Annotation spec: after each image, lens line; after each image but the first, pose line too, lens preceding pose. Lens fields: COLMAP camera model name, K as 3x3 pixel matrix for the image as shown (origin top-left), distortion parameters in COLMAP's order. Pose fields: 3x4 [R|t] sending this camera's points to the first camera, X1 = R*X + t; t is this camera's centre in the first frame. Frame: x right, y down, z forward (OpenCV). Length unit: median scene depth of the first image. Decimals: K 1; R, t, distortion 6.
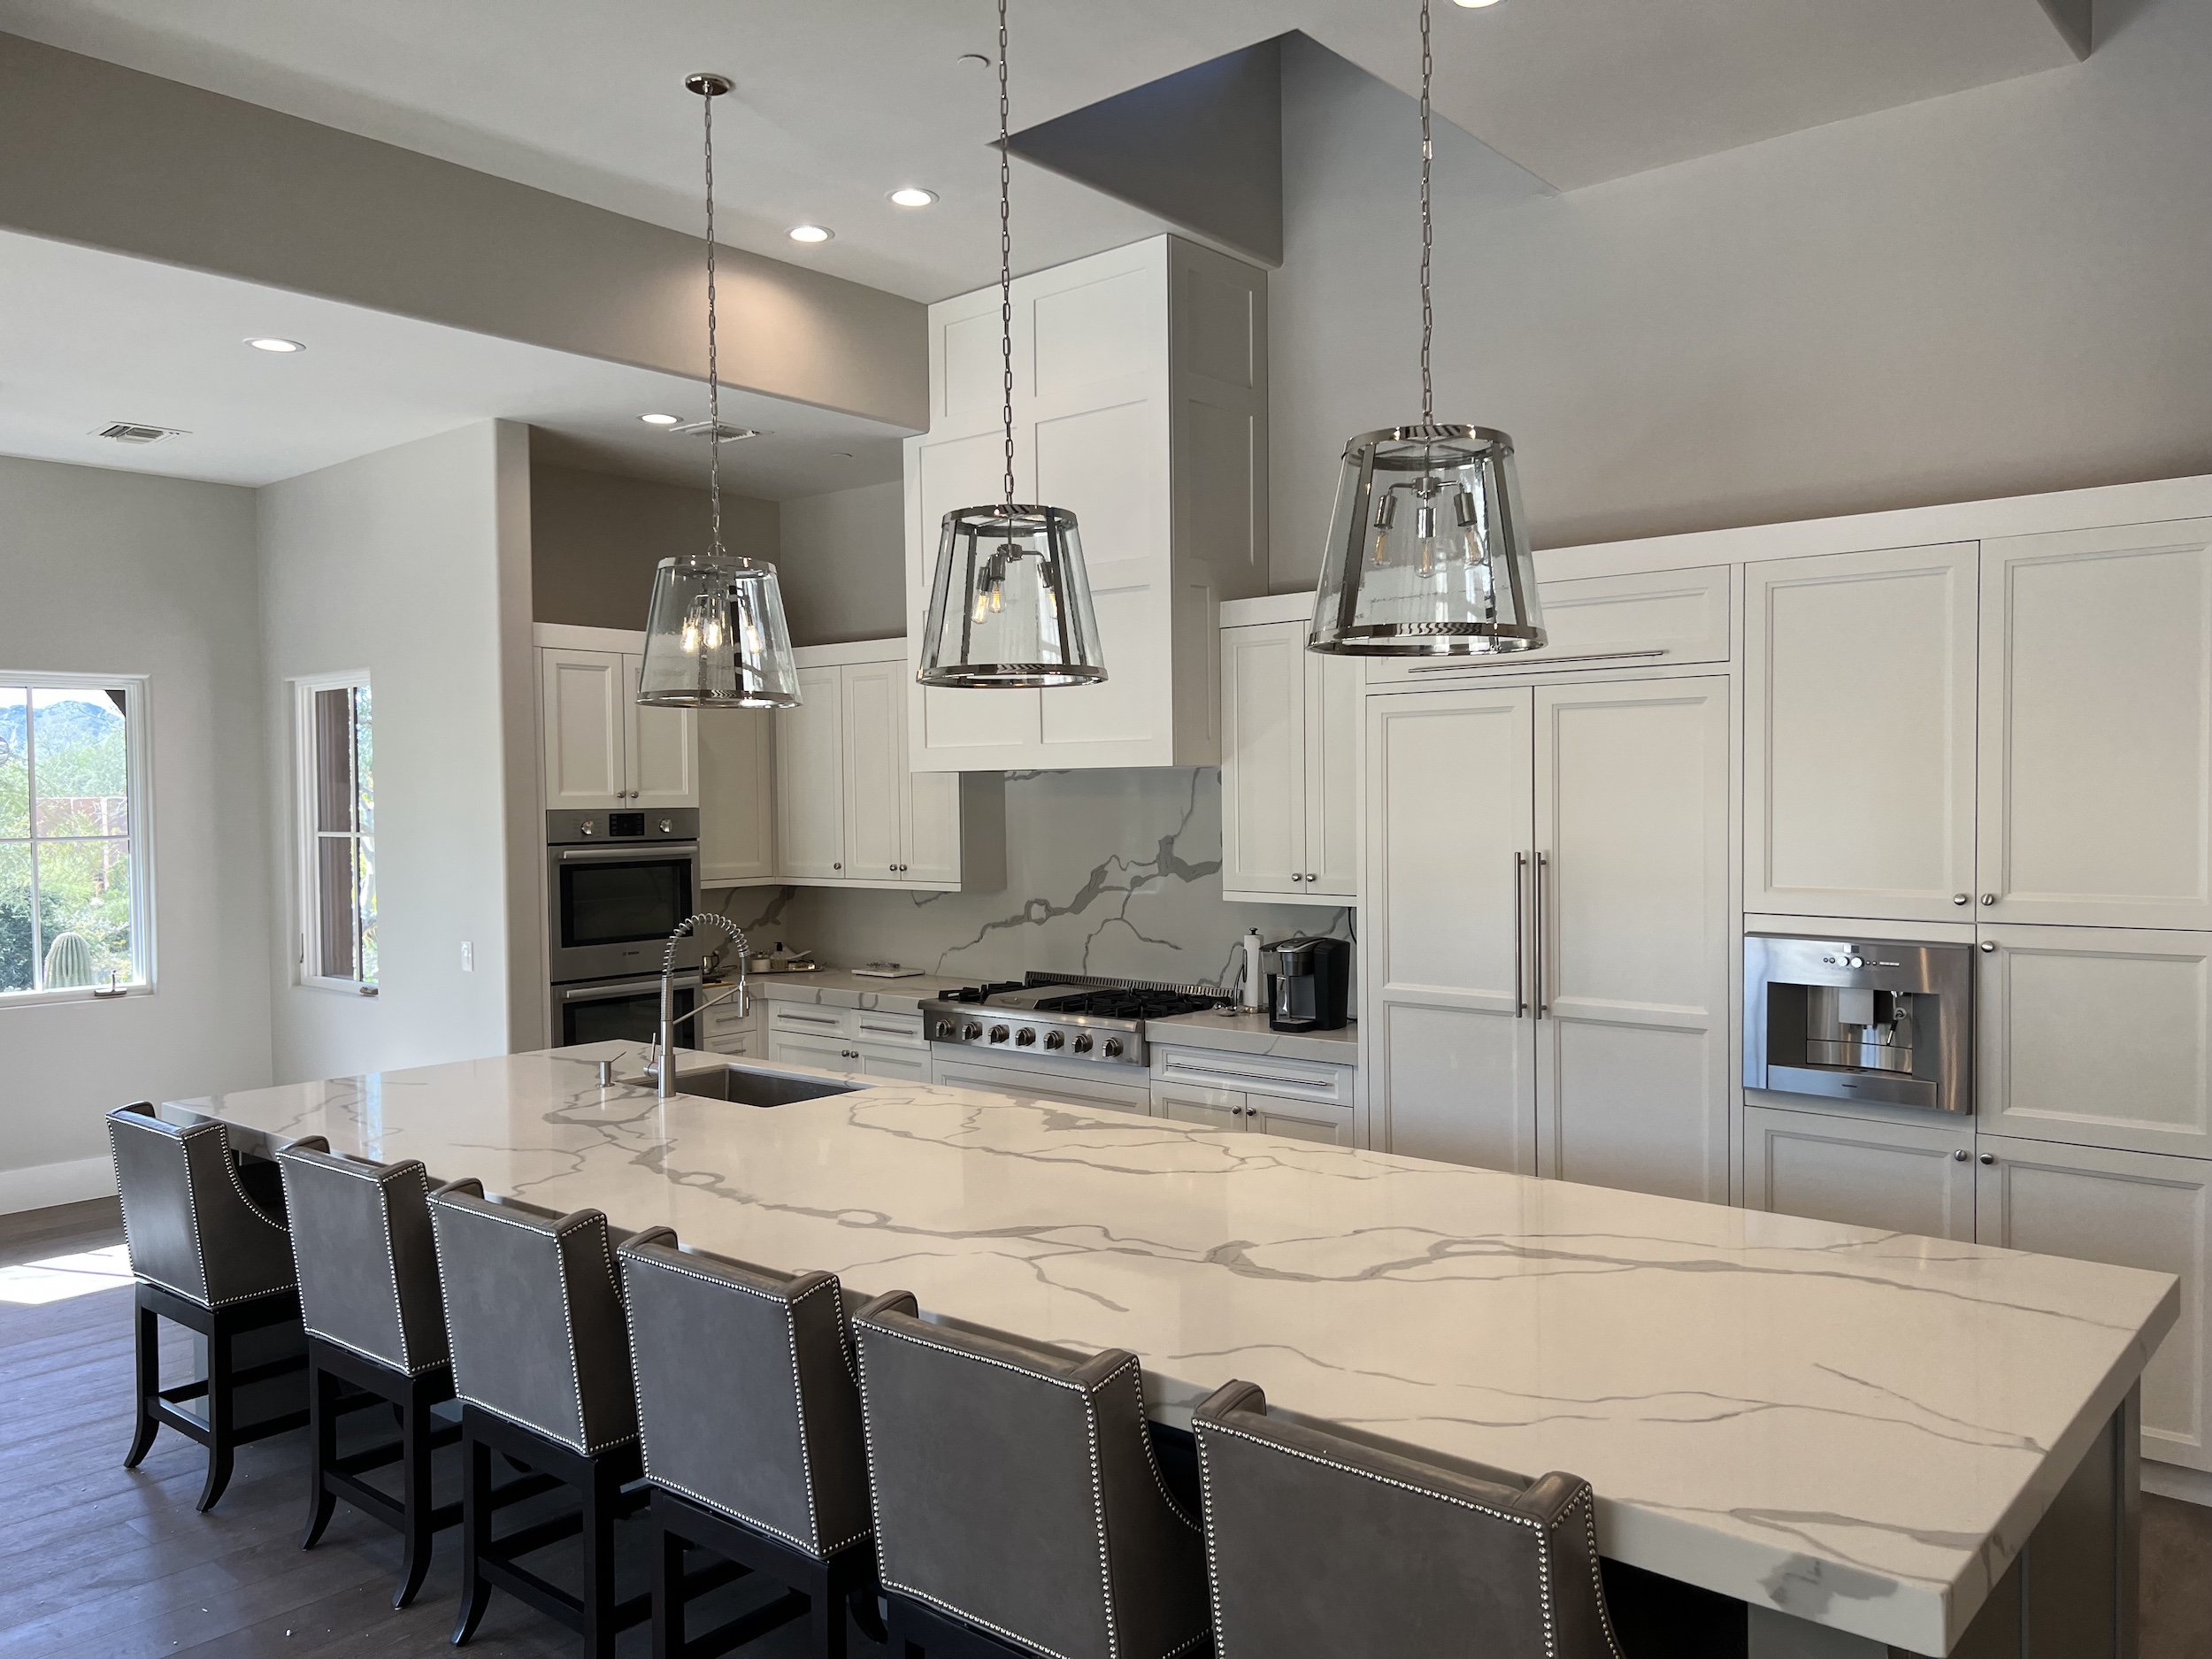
lens RADIAL K [[1643.4, 0, 1106.0], [0, 1643.4, 829.5], [0, 0, 1]] dist [0.126150, -0.216565]
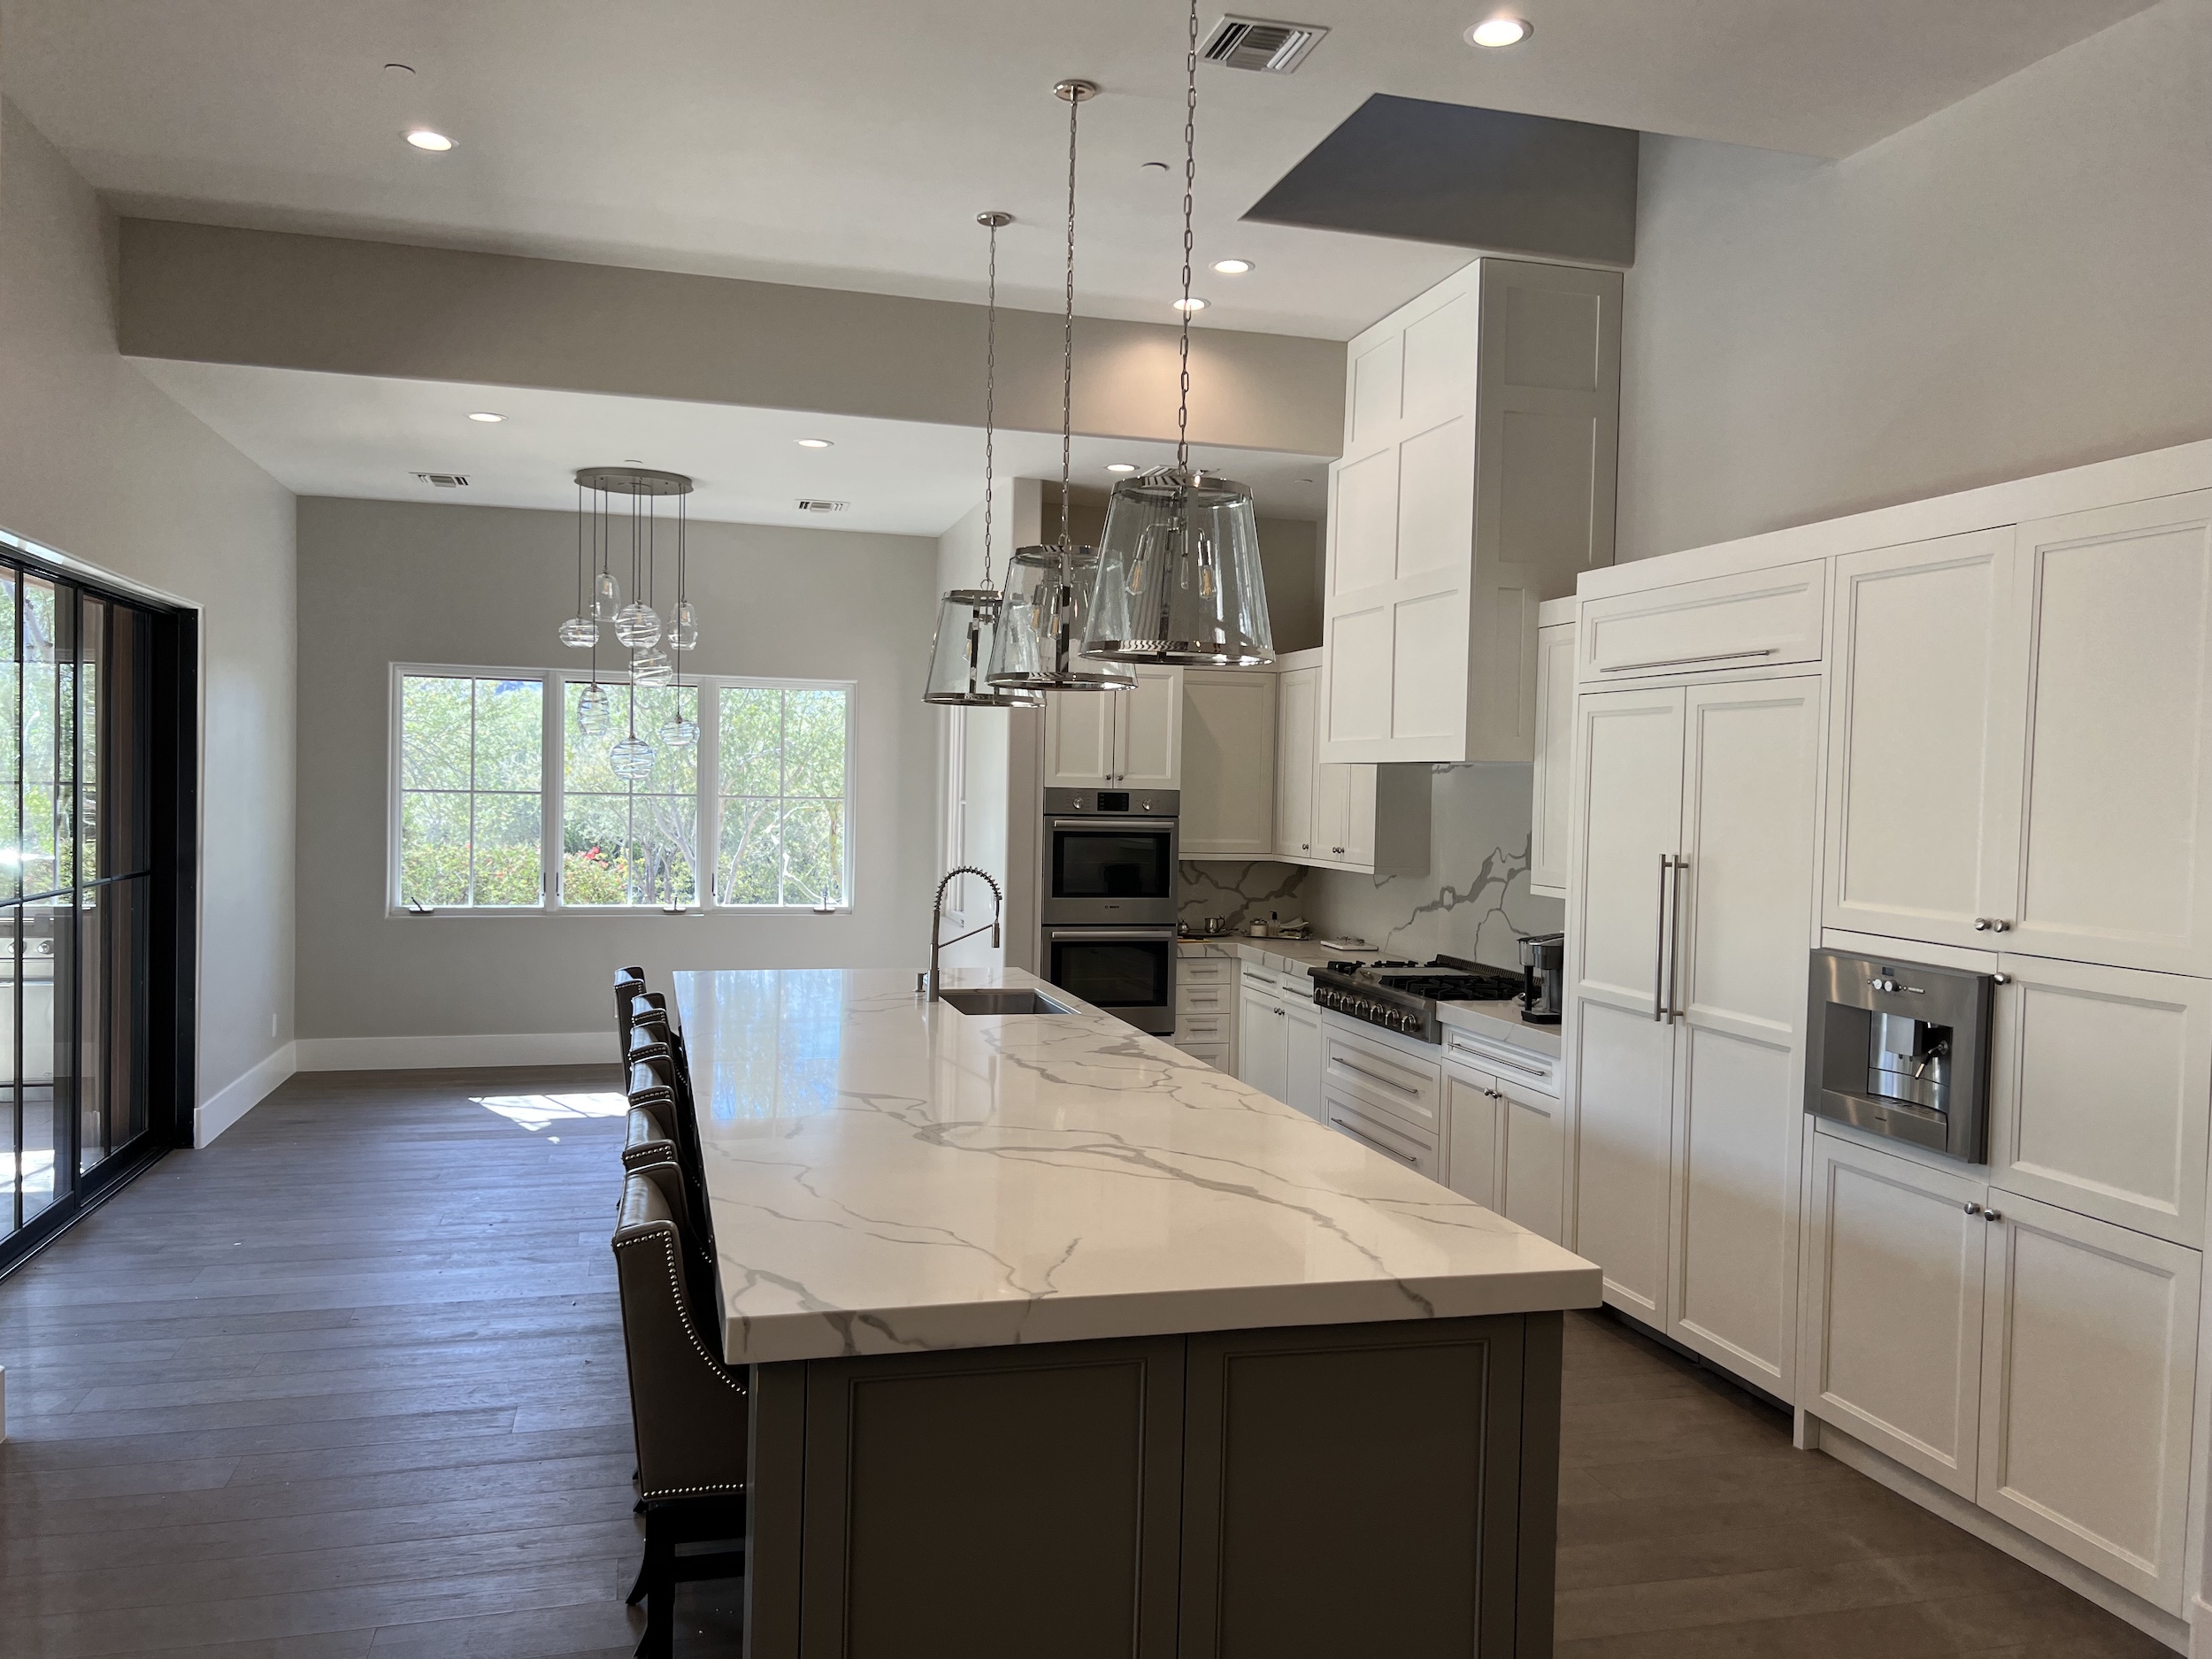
lens RADIAL K [[1643.4, 0, 1106.0], [0, 1643.4, 829.5], [0, 0, 1]] dist [0.126150, -0.216565]
pose [[0.831061, 0.045152, -0.554345, 0.438373], [-0.043447, 0.998924, 0.016228, -0.002257], [0.554481, 0.010598, 0.832129, -0.007794]]
